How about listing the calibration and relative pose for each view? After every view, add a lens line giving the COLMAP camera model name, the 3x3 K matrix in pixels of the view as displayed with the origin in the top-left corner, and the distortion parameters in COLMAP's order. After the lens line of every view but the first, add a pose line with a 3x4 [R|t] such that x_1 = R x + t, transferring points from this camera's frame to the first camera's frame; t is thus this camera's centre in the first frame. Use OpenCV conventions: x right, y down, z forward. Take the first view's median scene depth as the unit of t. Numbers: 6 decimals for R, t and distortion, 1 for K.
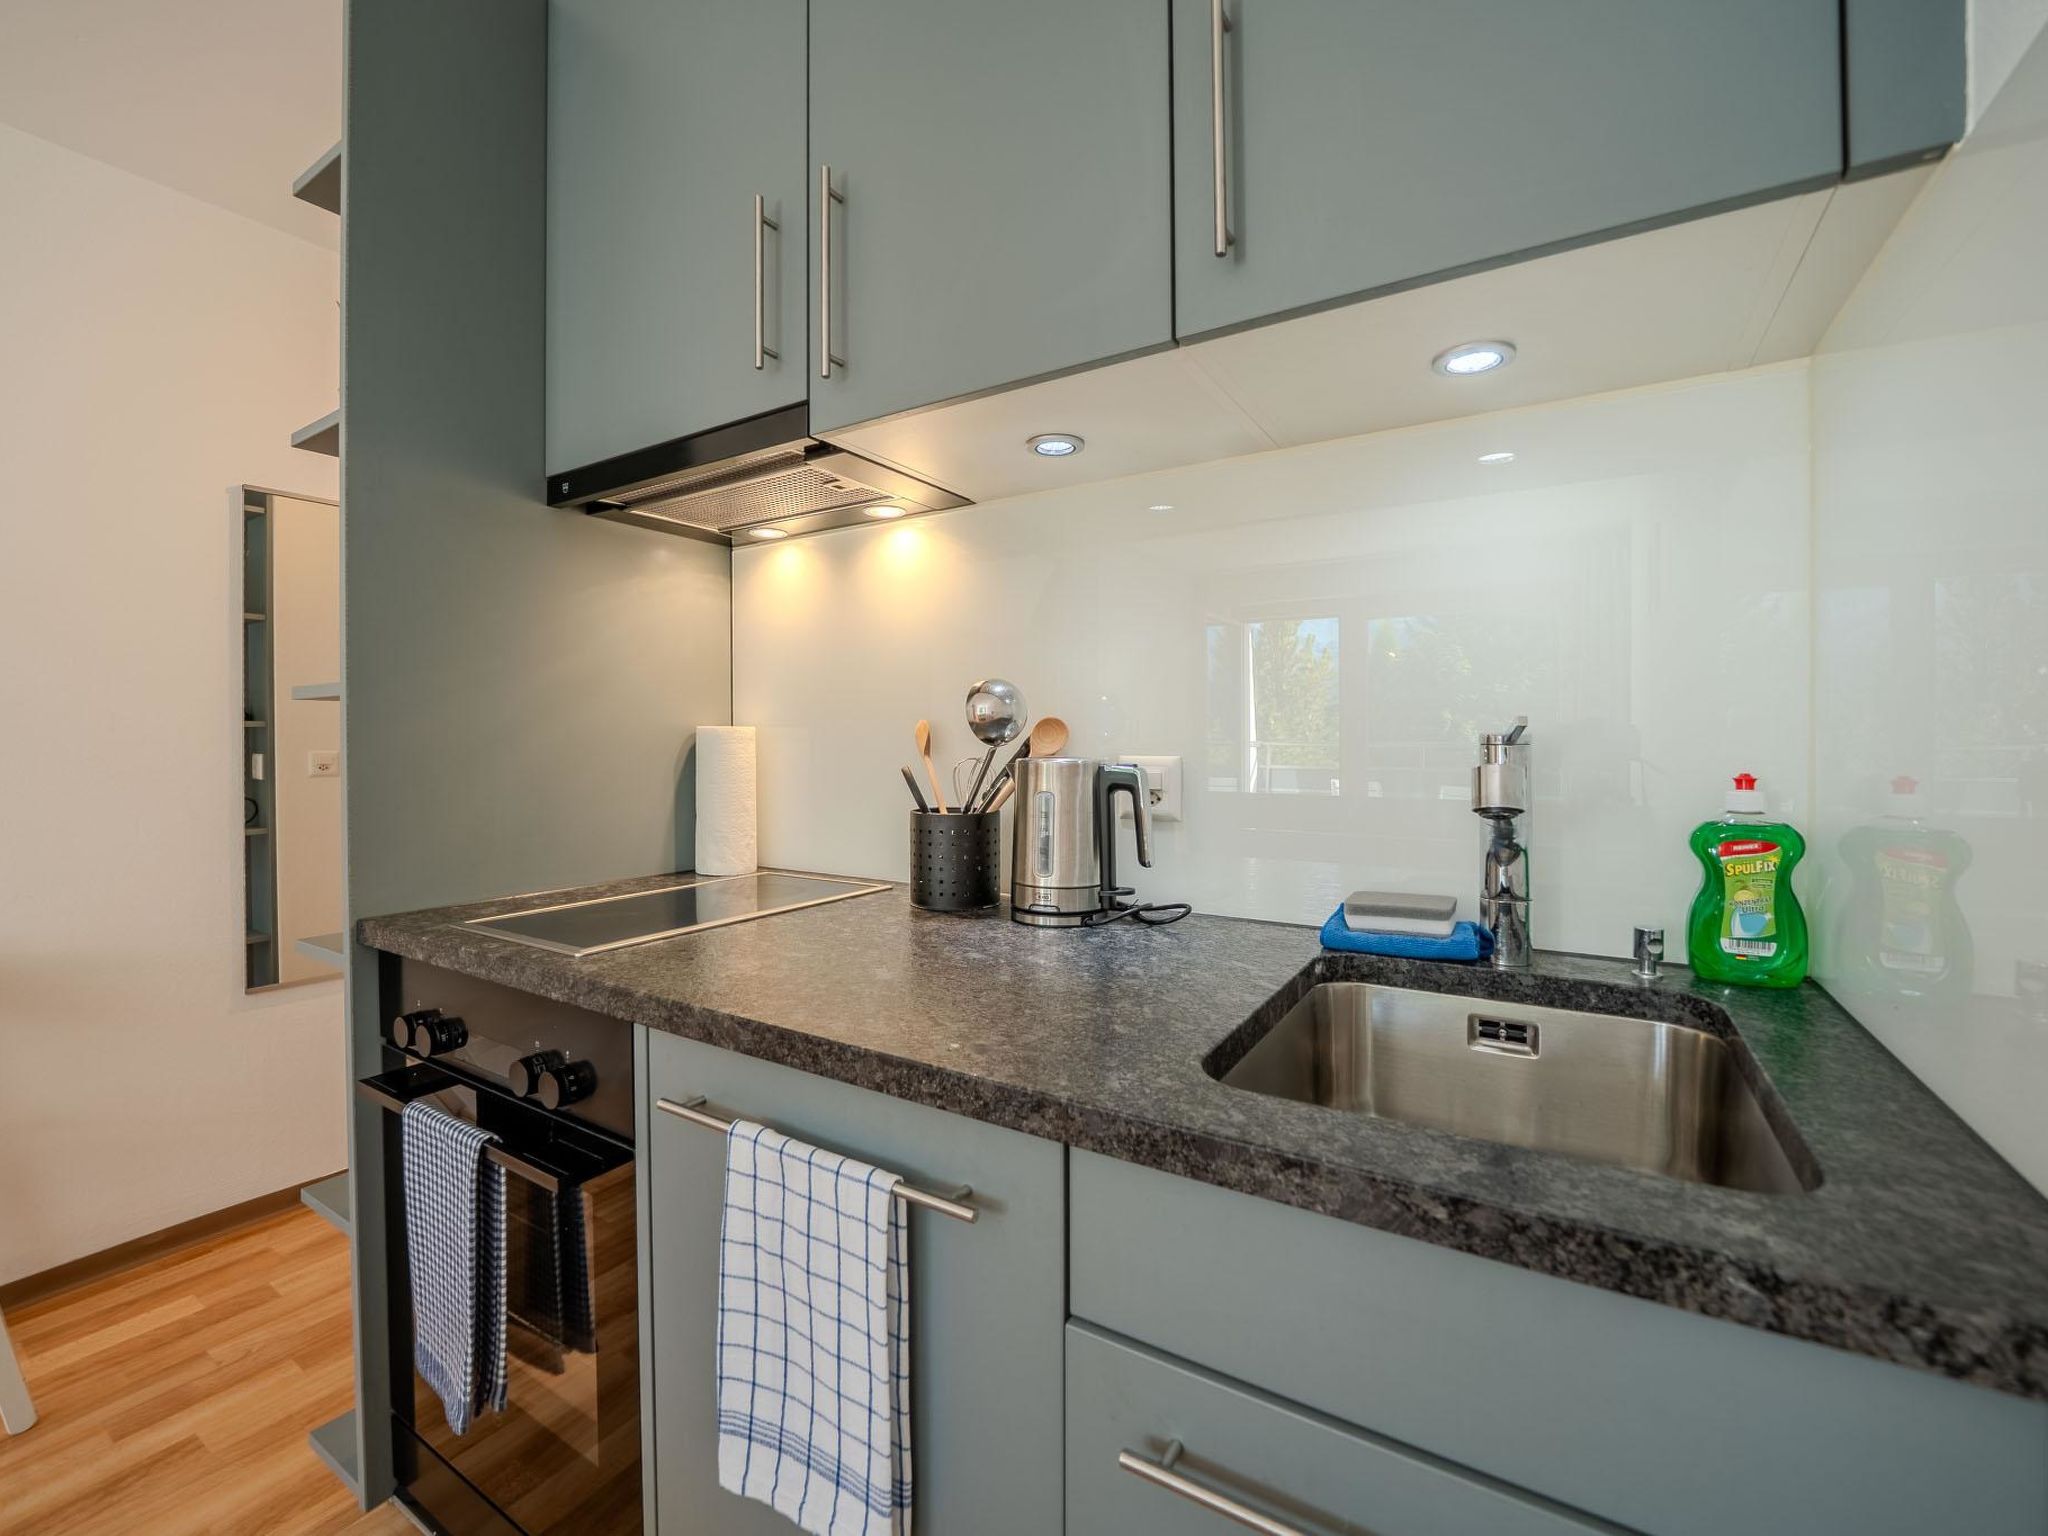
lens RADIAL K [[840.4, 0, 979.1], [0, 840.4, 760.7], [0, 0, 1]] dist [-0.012885, -0.000160]
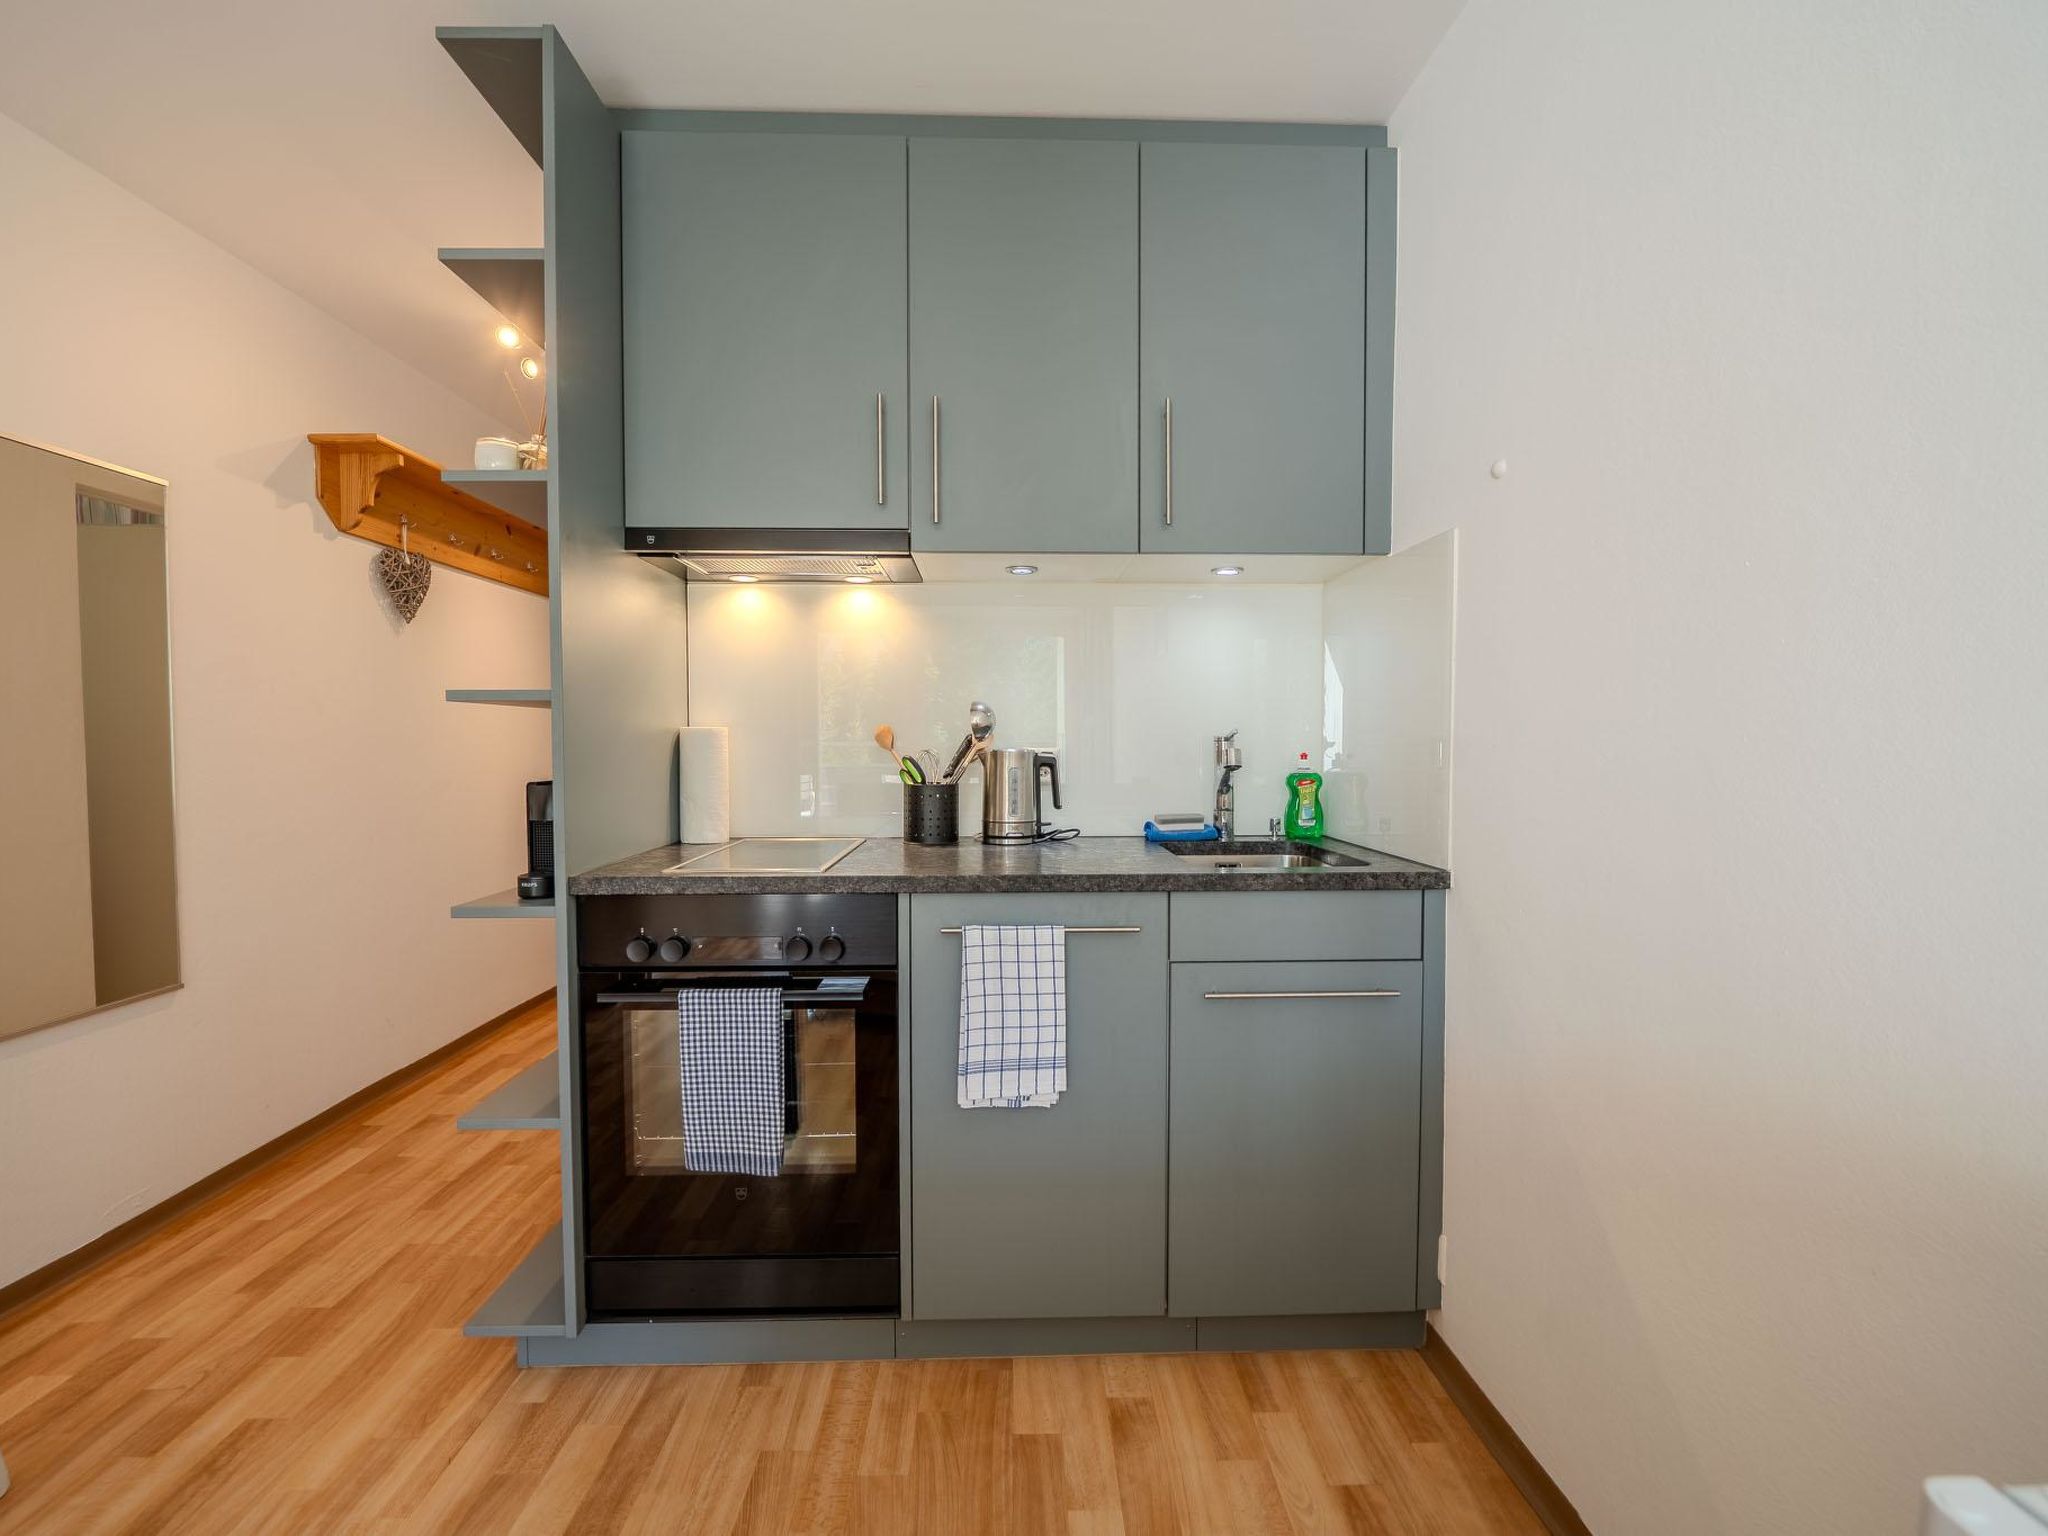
lens RADIAL K [[910.6, 0, 984.4], [0, 910.6, 757.3], [0, 0, 1]] dist [-0.010331, 0.001187]
pose [[0.832426, -0.008201, 0.554075, -1.204207], [0.008311, 0.999963, 0.002314, 0.013167], [-0.554074, 0.002679, 0.832463, -0.635757]]
